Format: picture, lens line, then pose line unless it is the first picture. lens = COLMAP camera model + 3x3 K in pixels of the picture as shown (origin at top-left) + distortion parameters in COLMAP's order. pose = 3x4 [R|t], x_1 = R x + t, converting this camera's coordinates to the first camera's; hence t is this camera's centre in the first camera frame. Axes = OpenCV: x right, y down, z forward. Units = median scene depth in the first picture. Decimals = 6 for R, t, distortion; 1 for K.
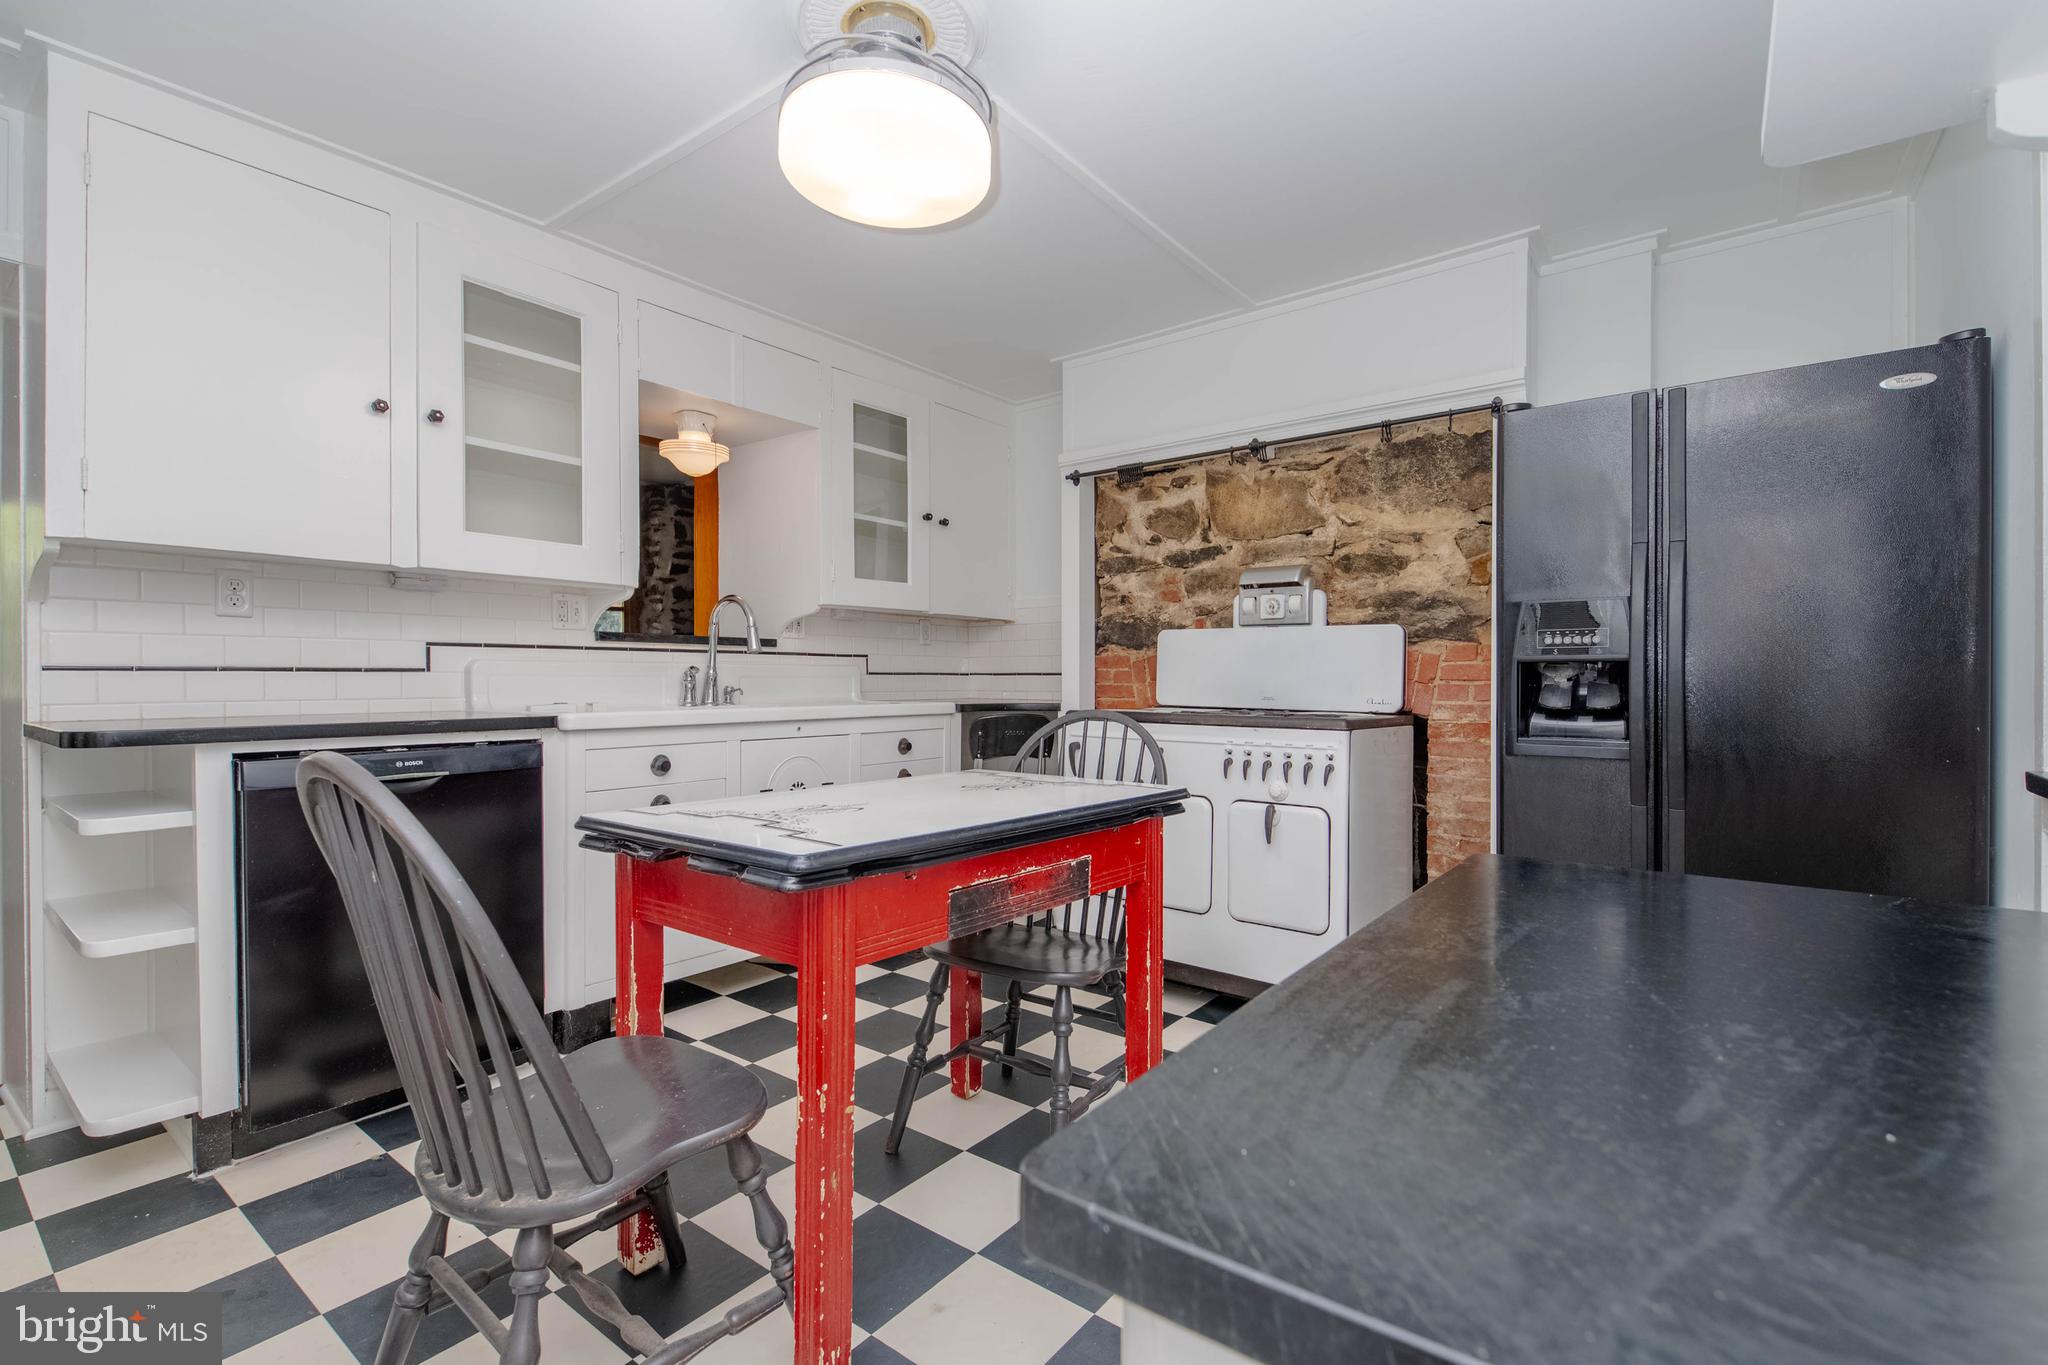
lens RADIAL K [[925.5, 0, 1044.1], [0, 925.5, 697.0], [0, 0, 1]] dist [-0.012074, -0.000844]
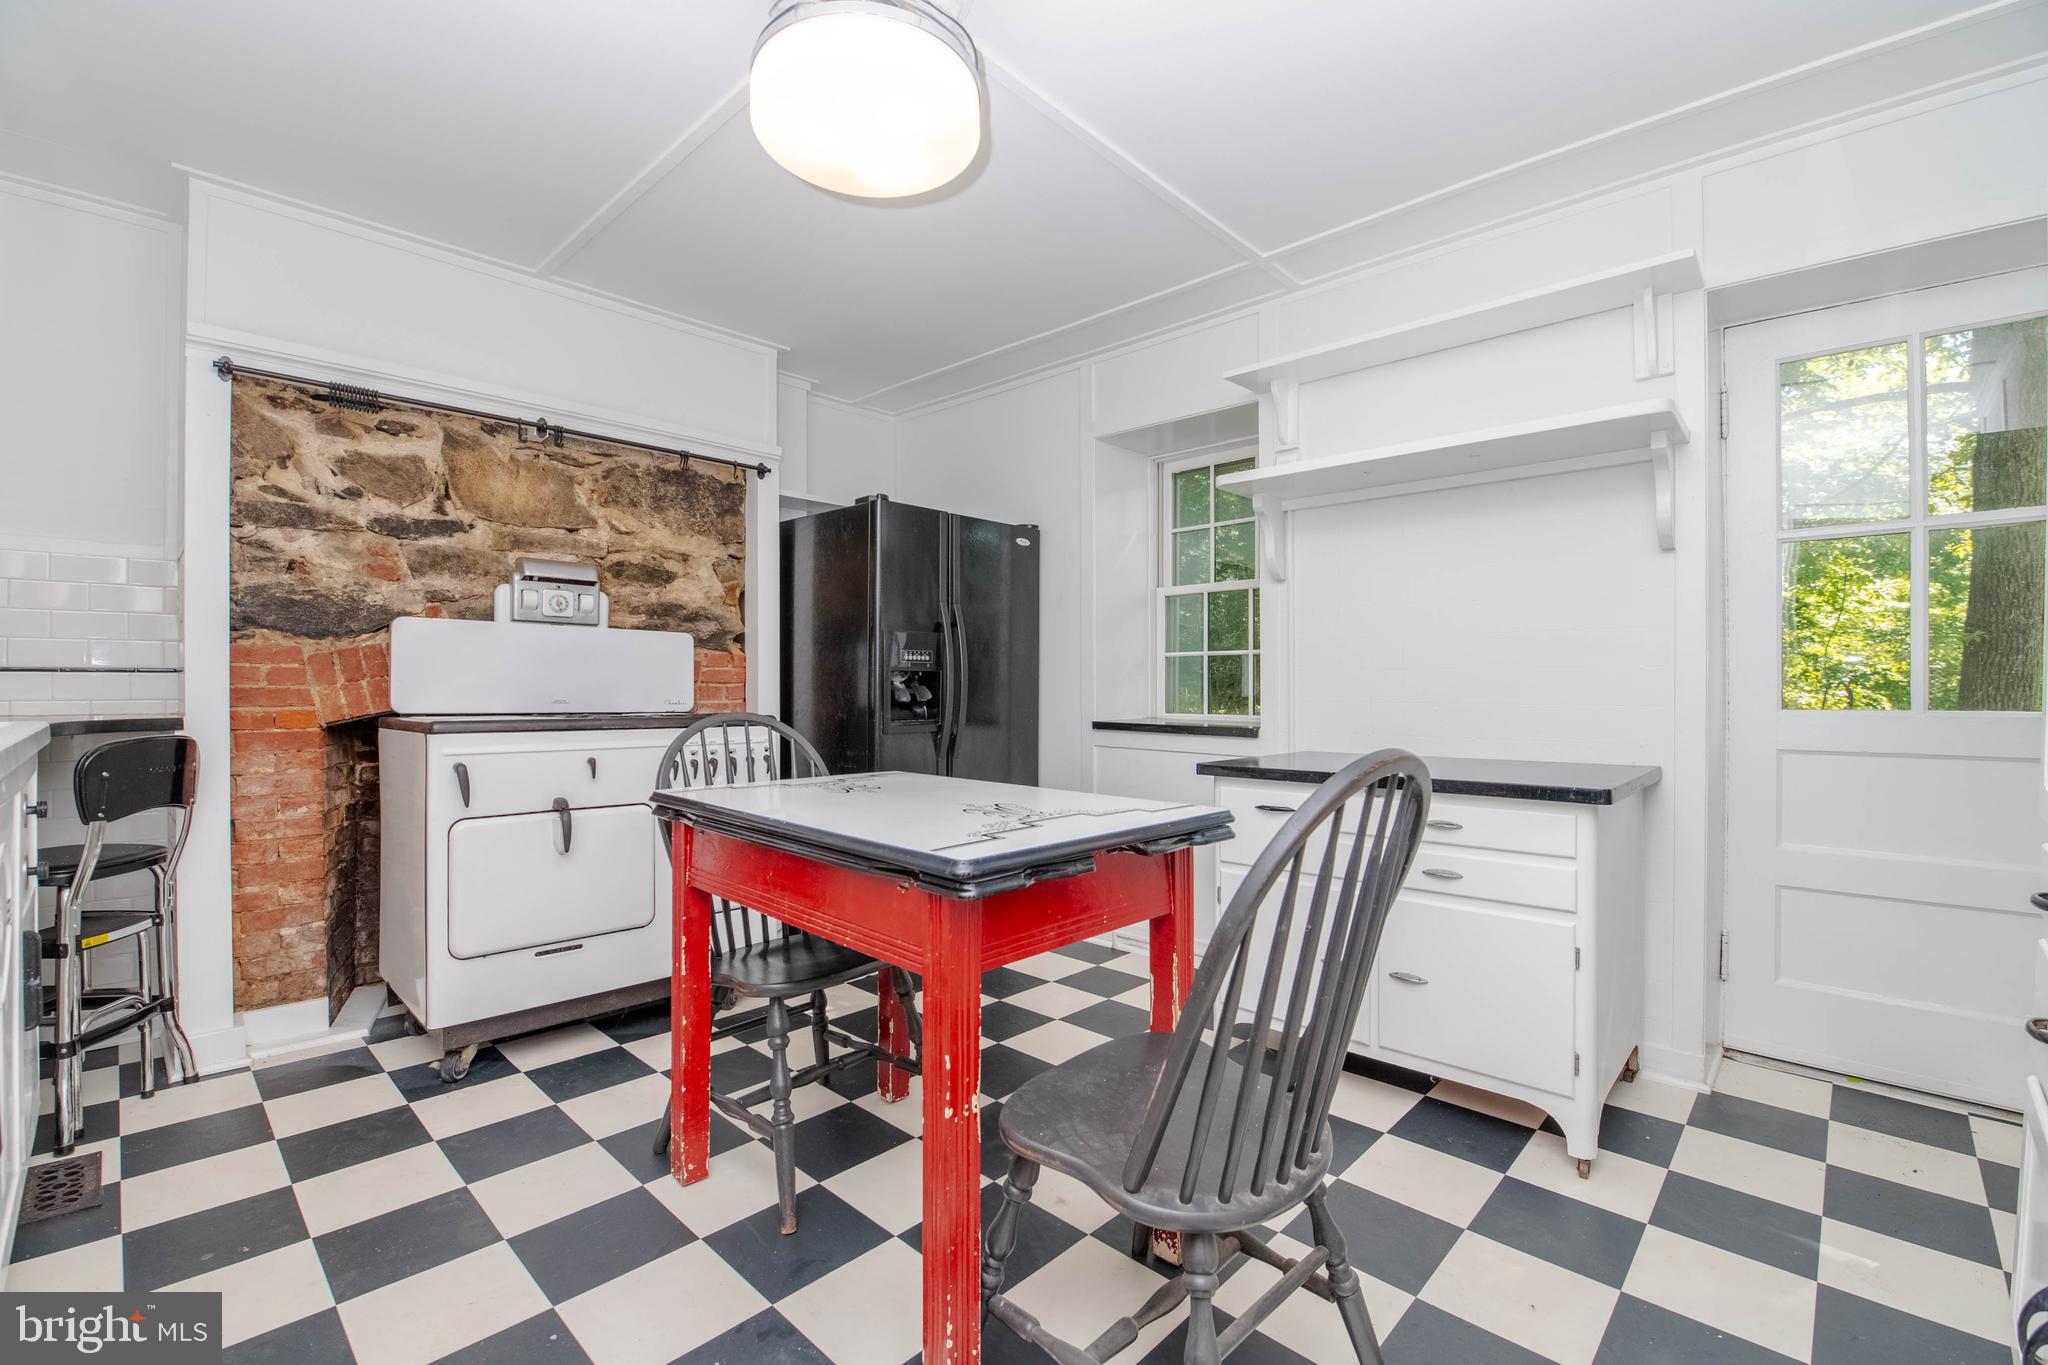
lens RADIAL K [[892.9, 0, 1054.3], [0, 892.9, 688.8], [0, 0, 1]] dist [-0.008037, -0.006678]
pose [[0.074296, -0.000208, 0.997236, -0.585246], [0.018372, 0.999831, -0.001160, -0.001008], [-0.997067, 0.018407, 0.074288, 0.413277]]
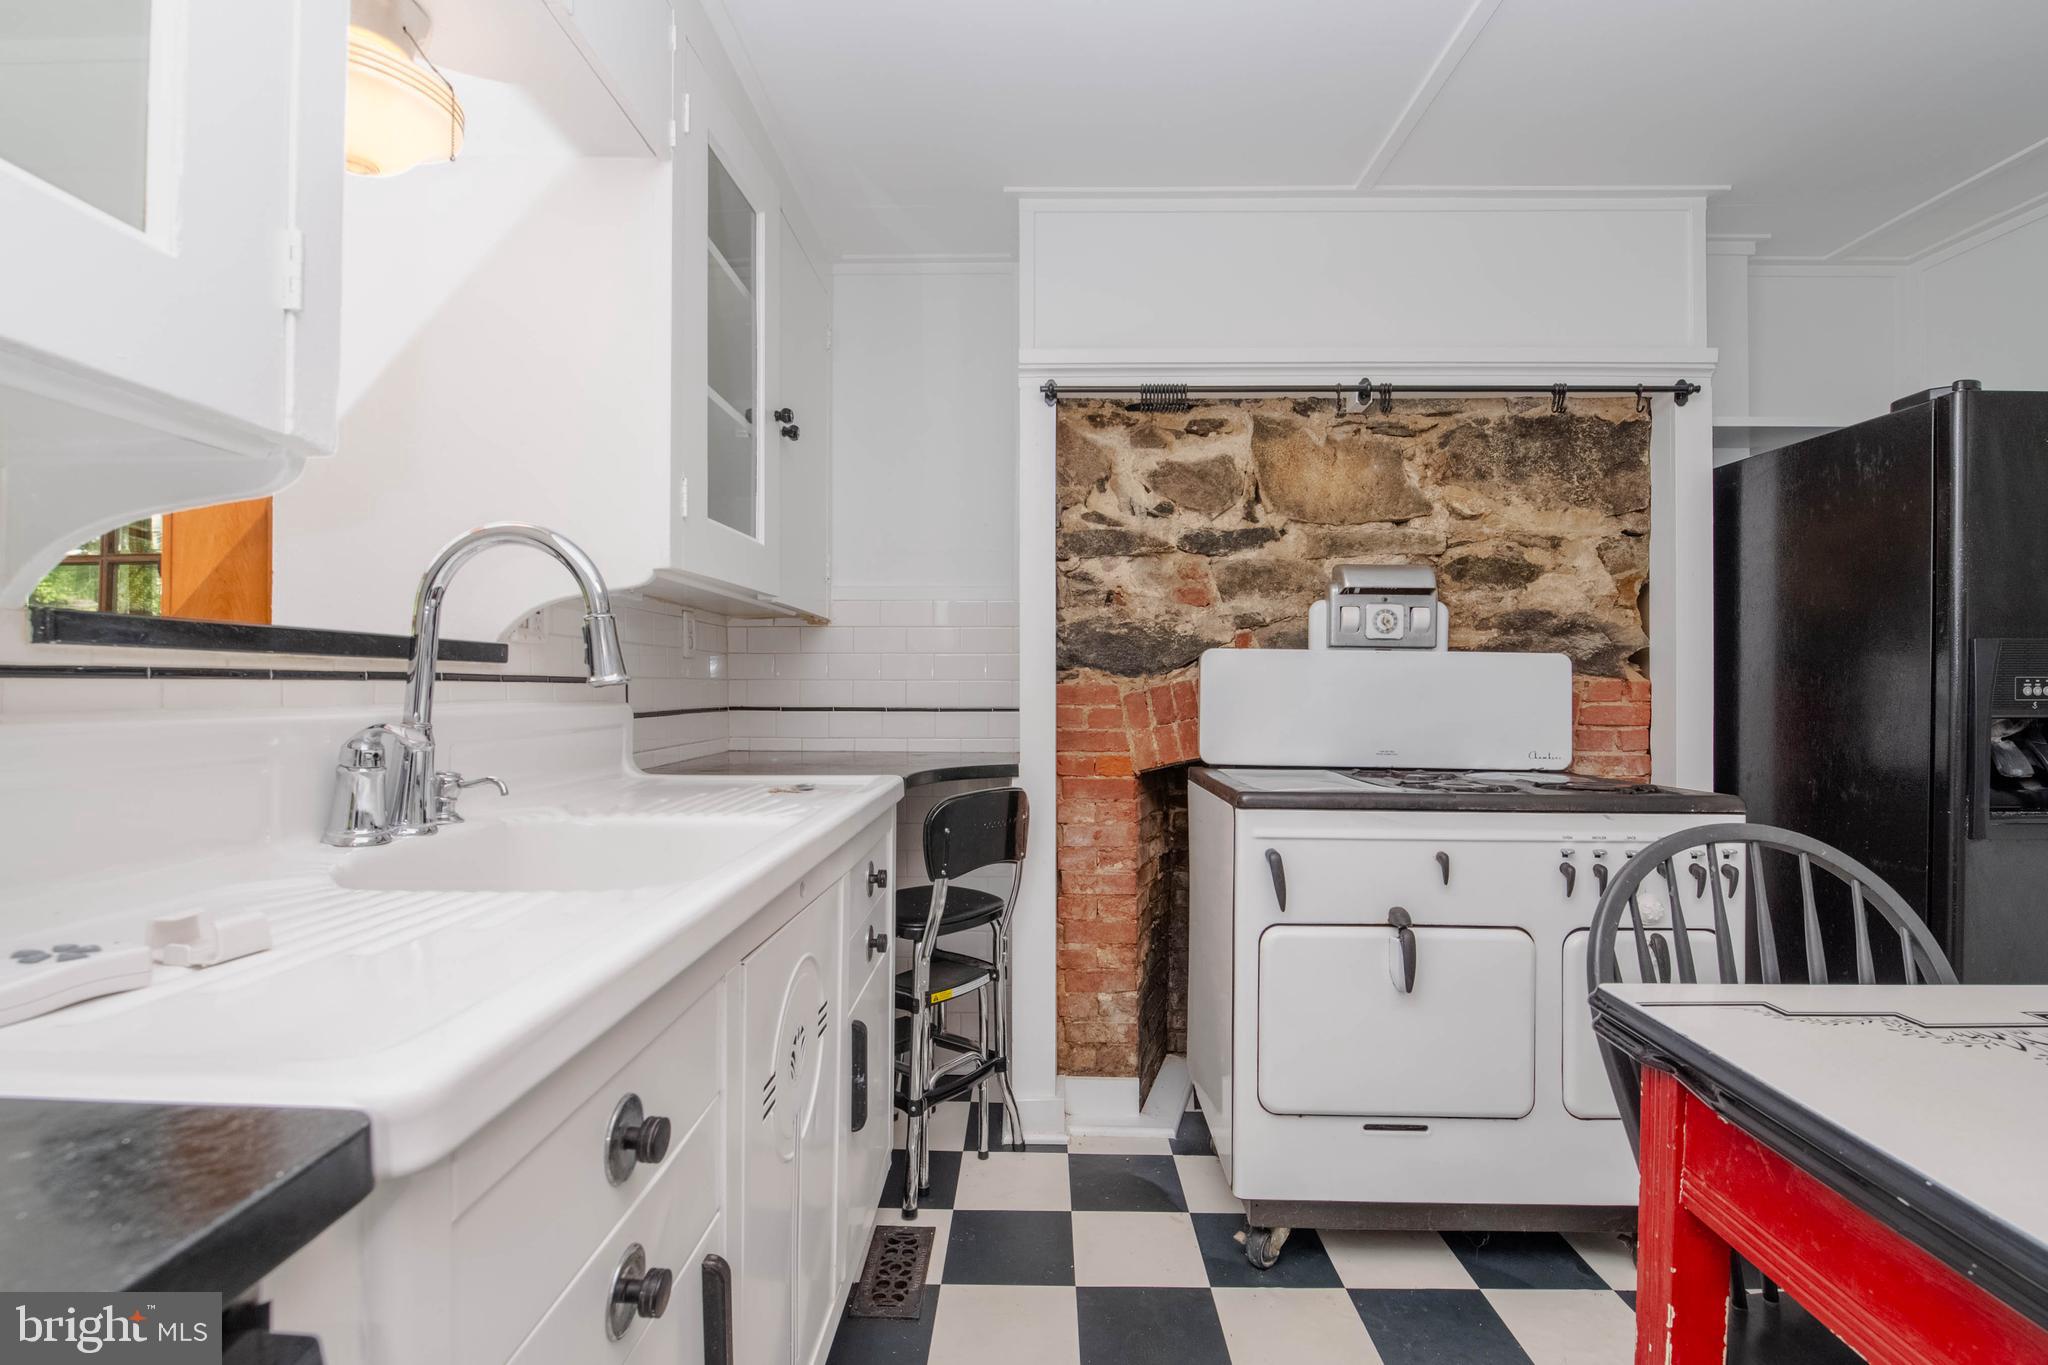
lens RADIAL K [[925.5, 0, 1015.9], [0, 925.5, 685.3], [0, 0, 1]] dist [-0.012074, -0.000844]
pose [[0.798125, 0.002273, 0.602488, -0.380736], [0.007571, 0.999876, -0.013801, -0.039740], [-0.602445, 0.015577, 0.798009, 0.580580]]
